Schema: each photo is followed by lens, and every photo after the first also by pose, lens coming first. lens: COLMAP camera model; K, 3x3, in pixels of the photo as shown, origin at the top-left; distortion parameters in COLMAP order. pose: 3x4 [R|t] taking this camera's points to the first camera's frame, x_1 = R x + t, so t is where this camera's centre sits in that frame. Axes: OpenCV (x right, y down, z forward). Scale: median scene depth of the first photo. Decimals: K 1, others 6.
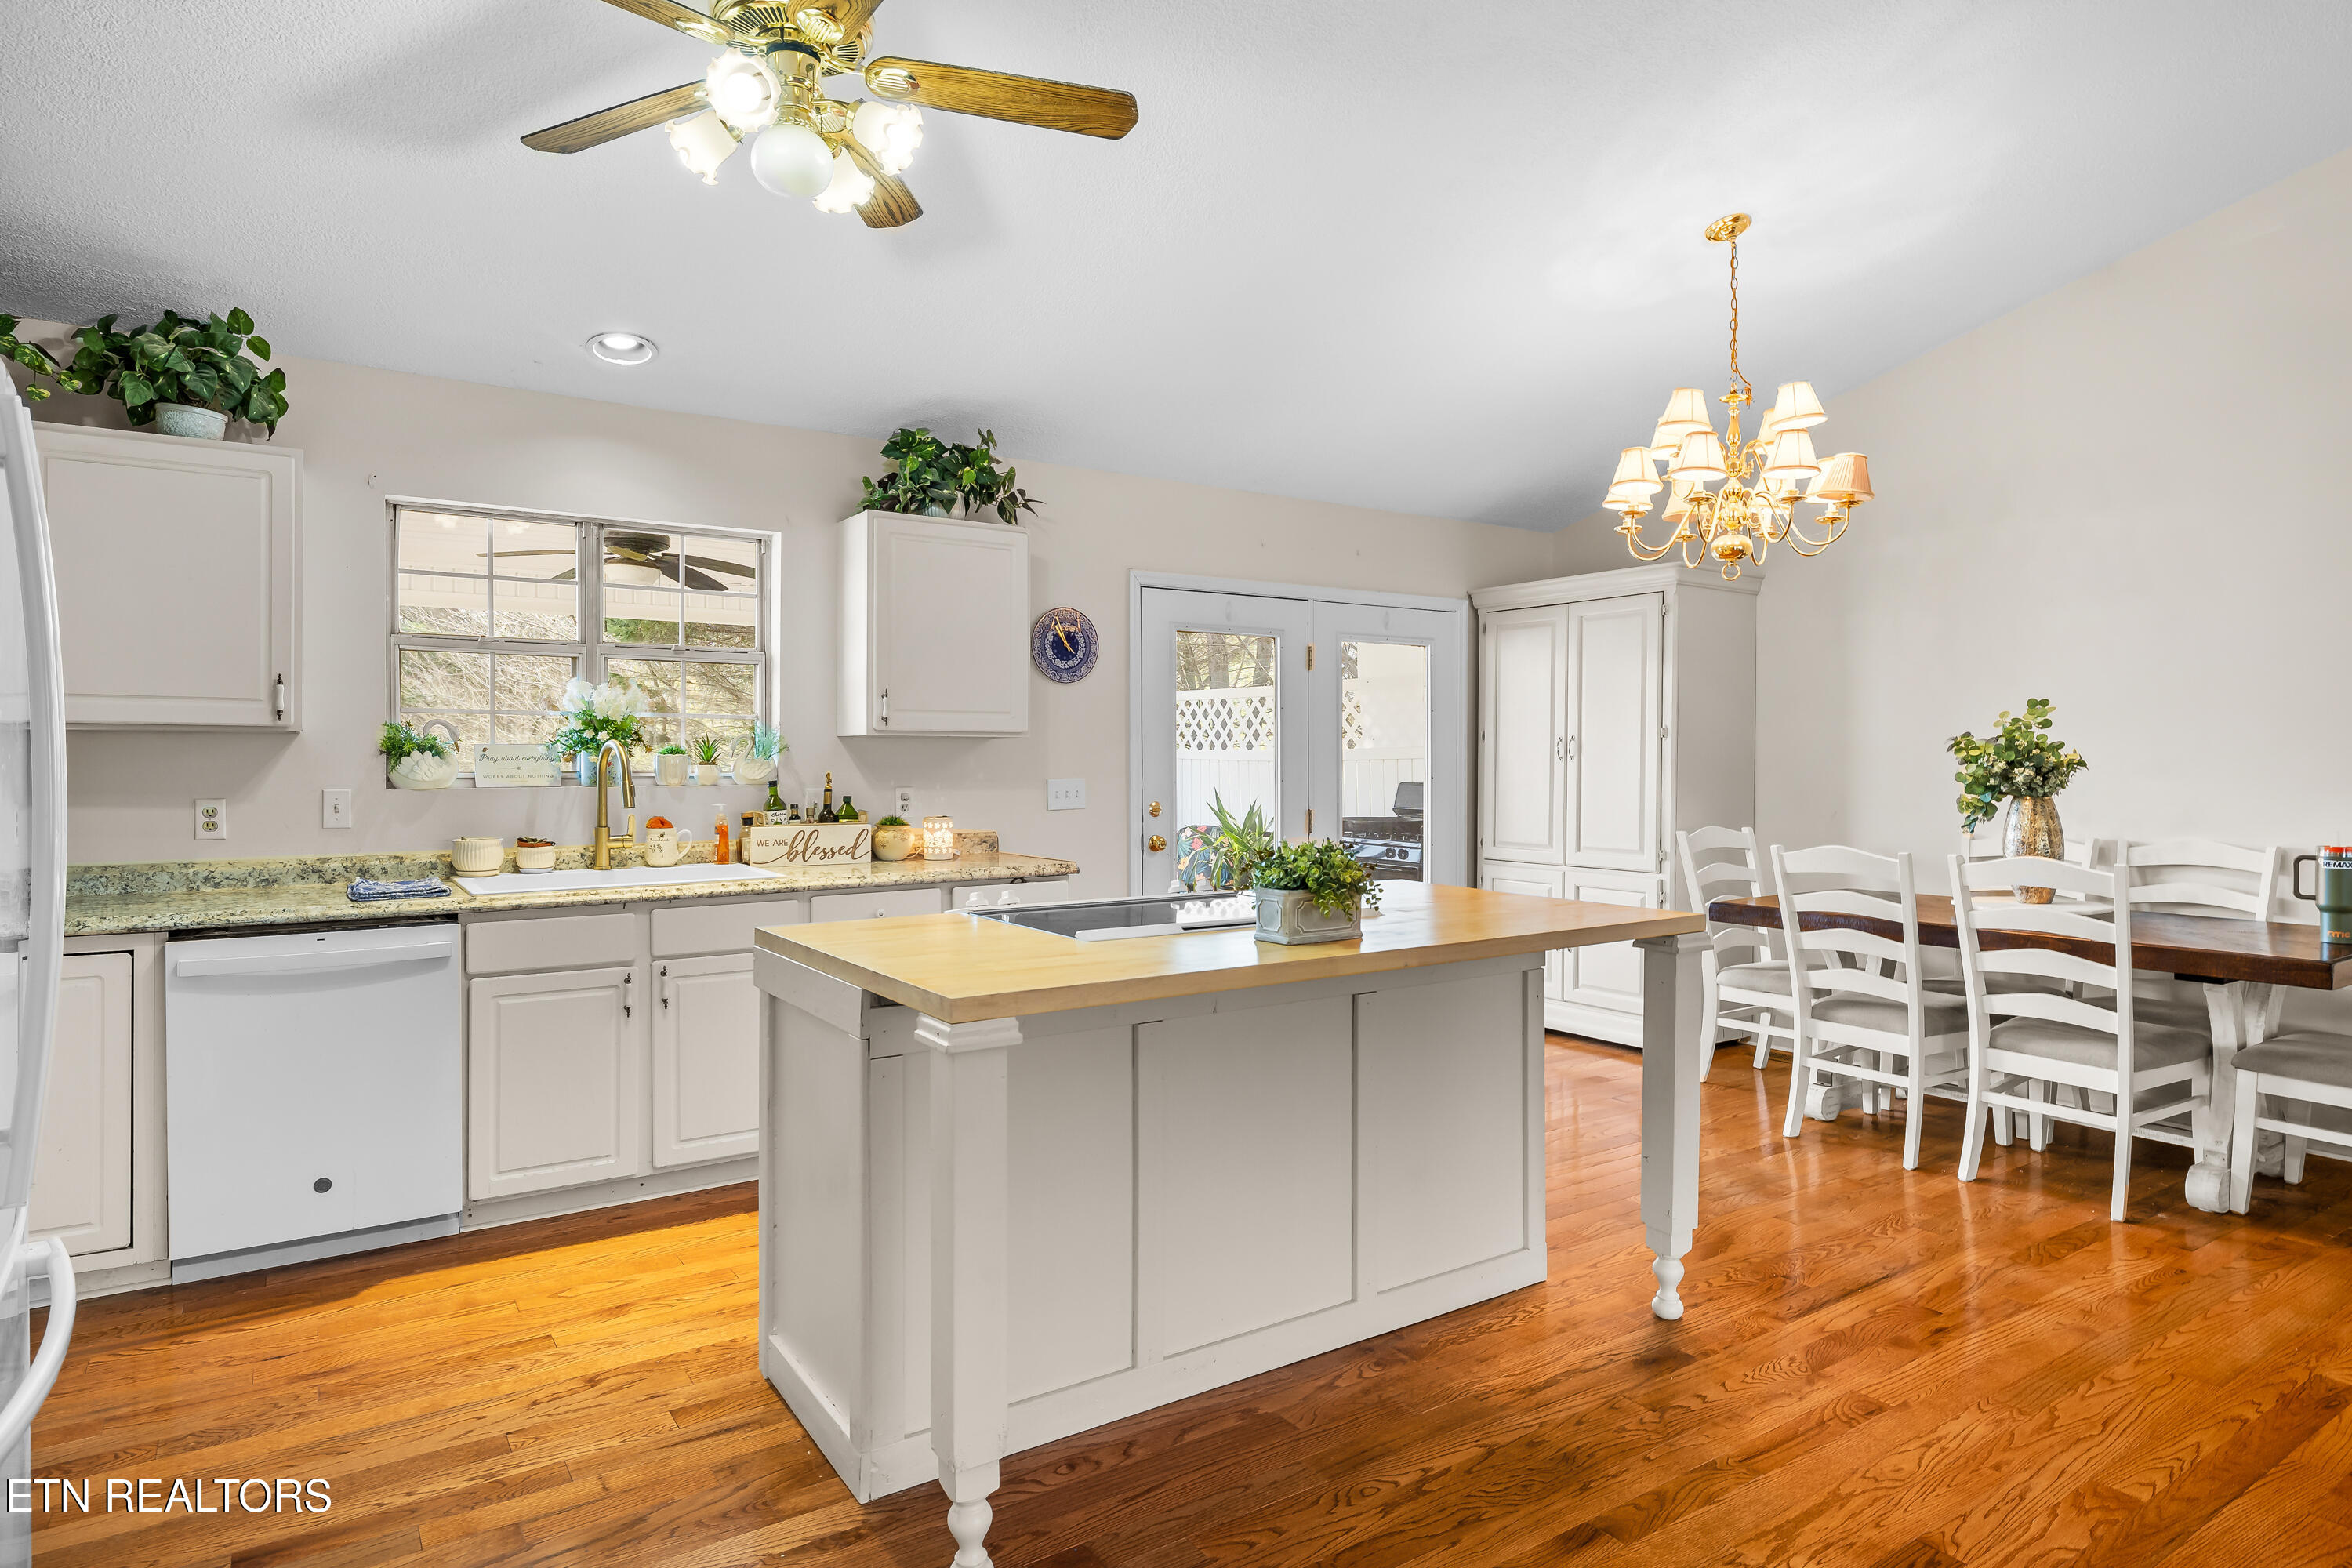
lens RADIAL K [[1308.2, 0, 1169.5], [0, 1308.2, 774.2], [0, 0, 1]] dist [-0.005741, 0.000870]
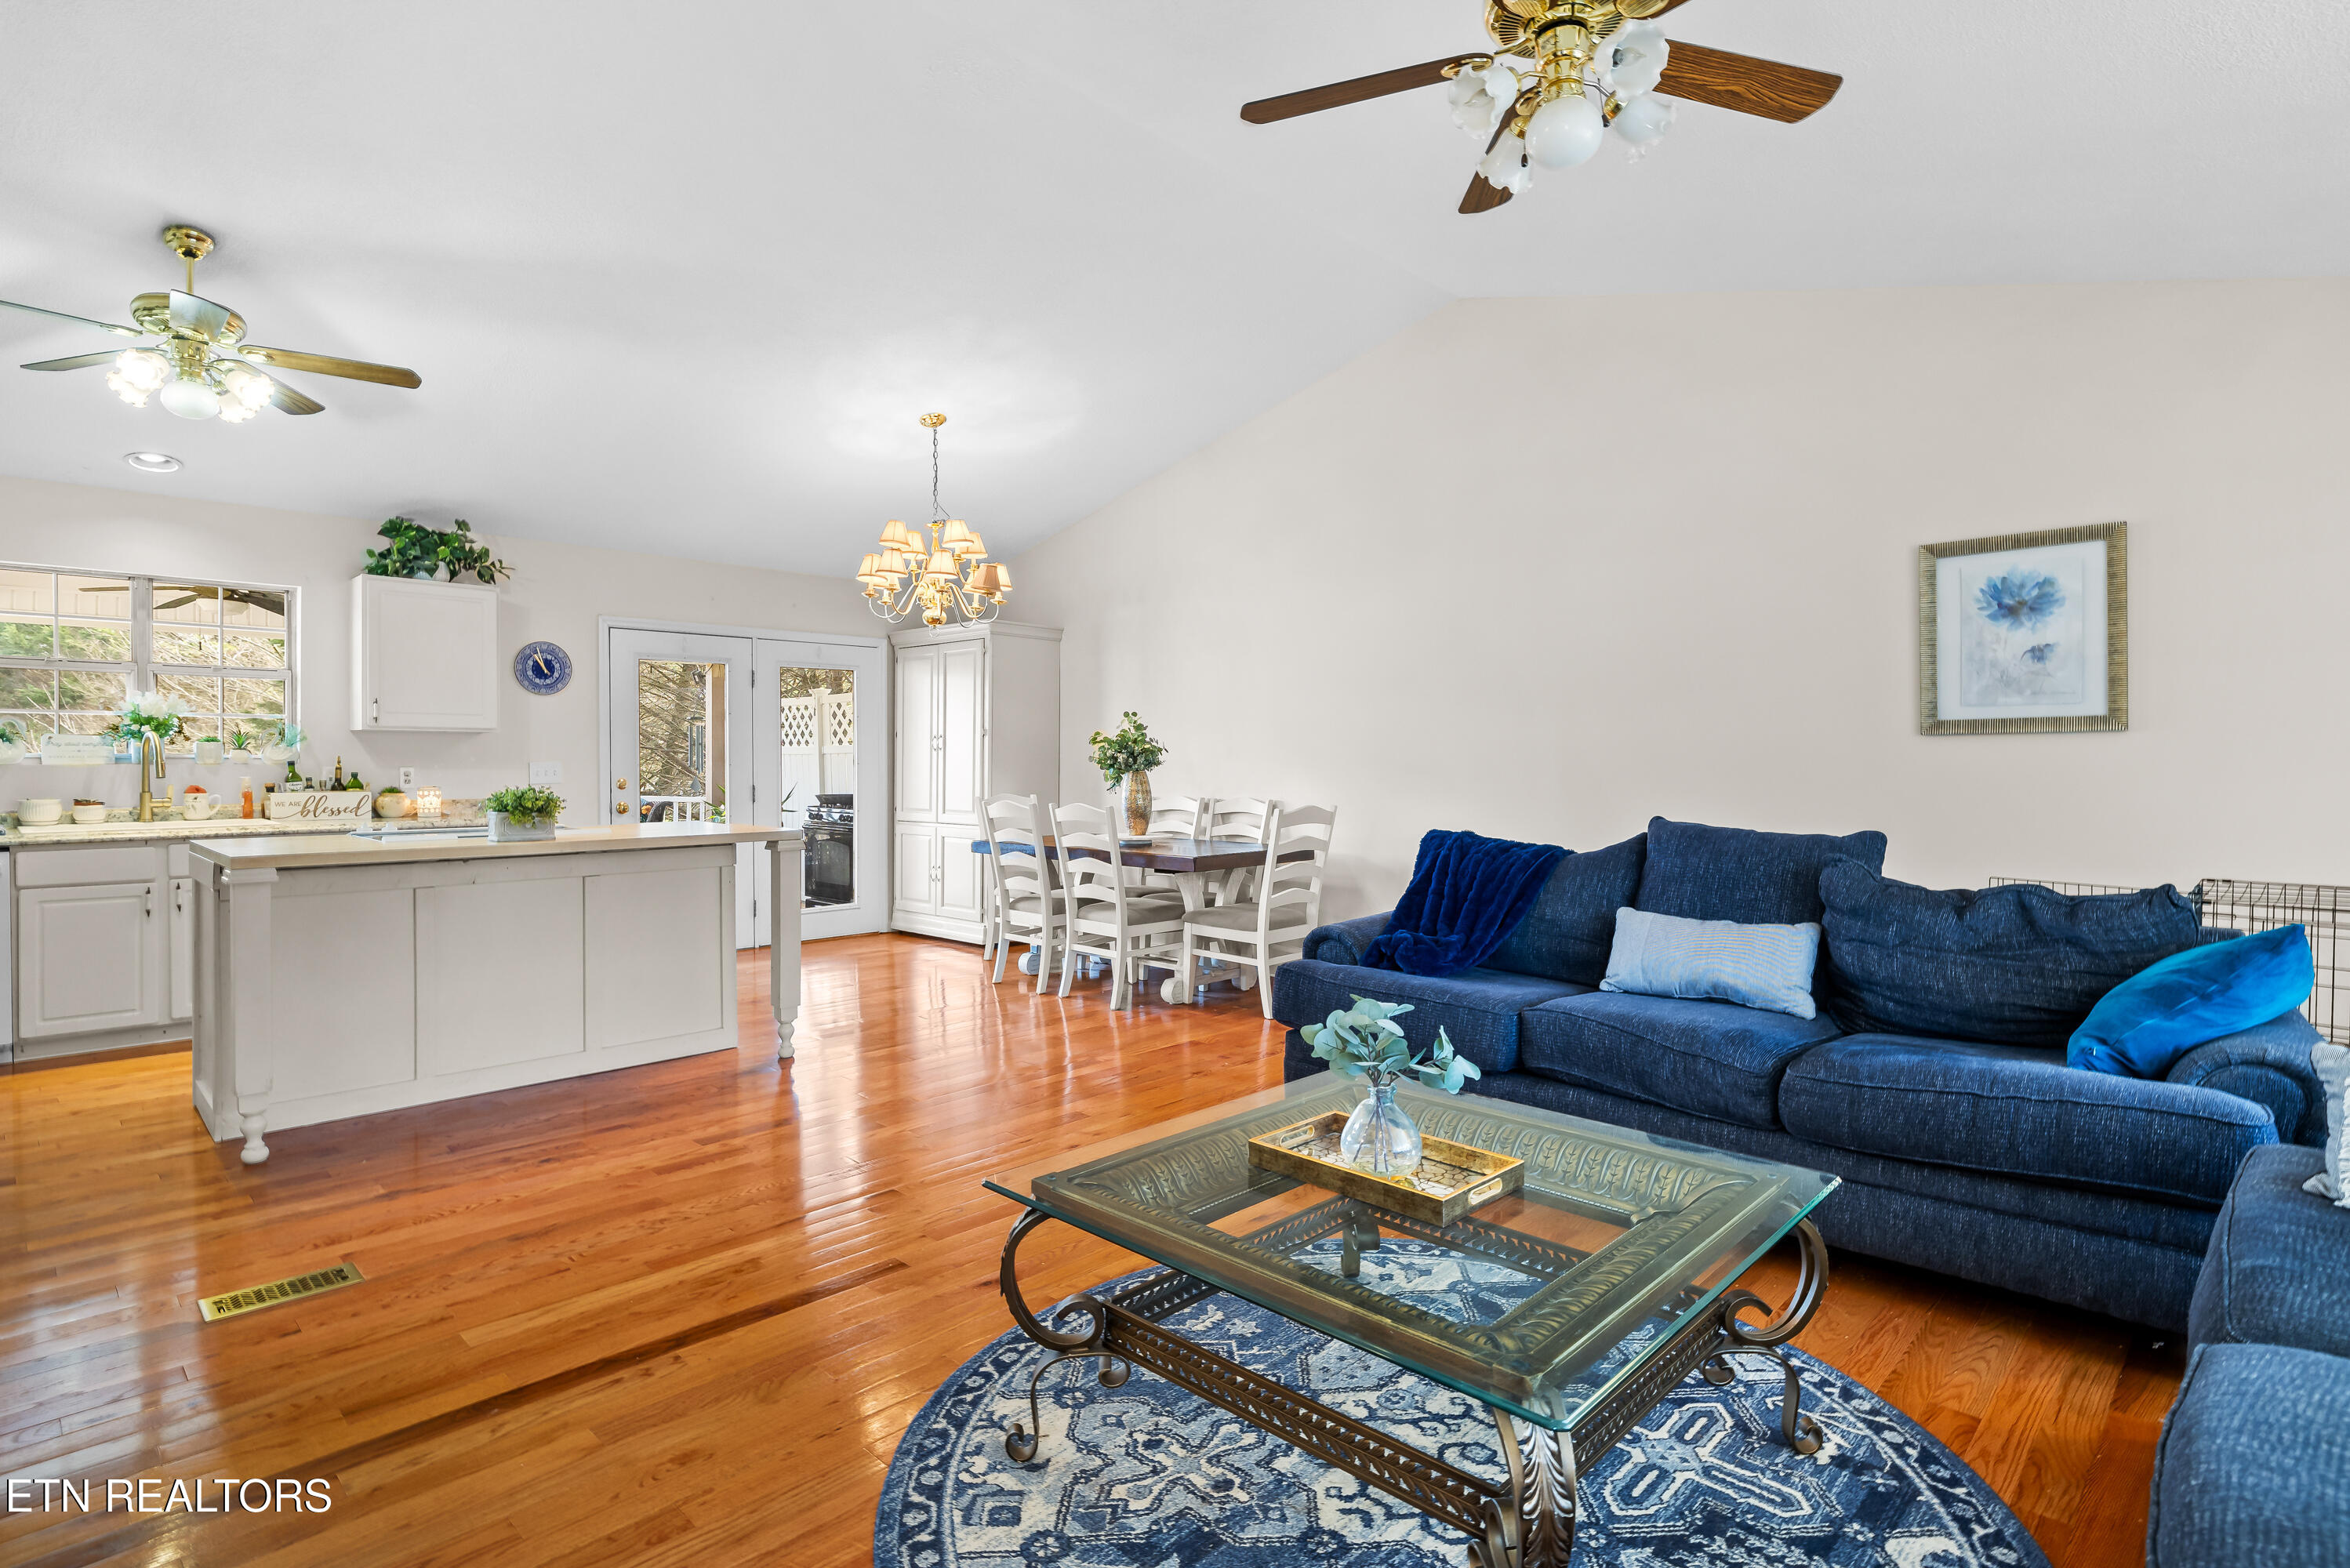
lens RADIAL K [[1179.3, 0, 1154.5], [0, 1179.3, 775.3], [0, 0, 1]] dist [0.001326, -0.000286]
pose [[0.980194, -0.001239, 0.198035, 0.361542], [0.000286, 0.999988, 0.004840, 0.014175], [-0.198039, -0.004687, 0.980183, -0.447508]]
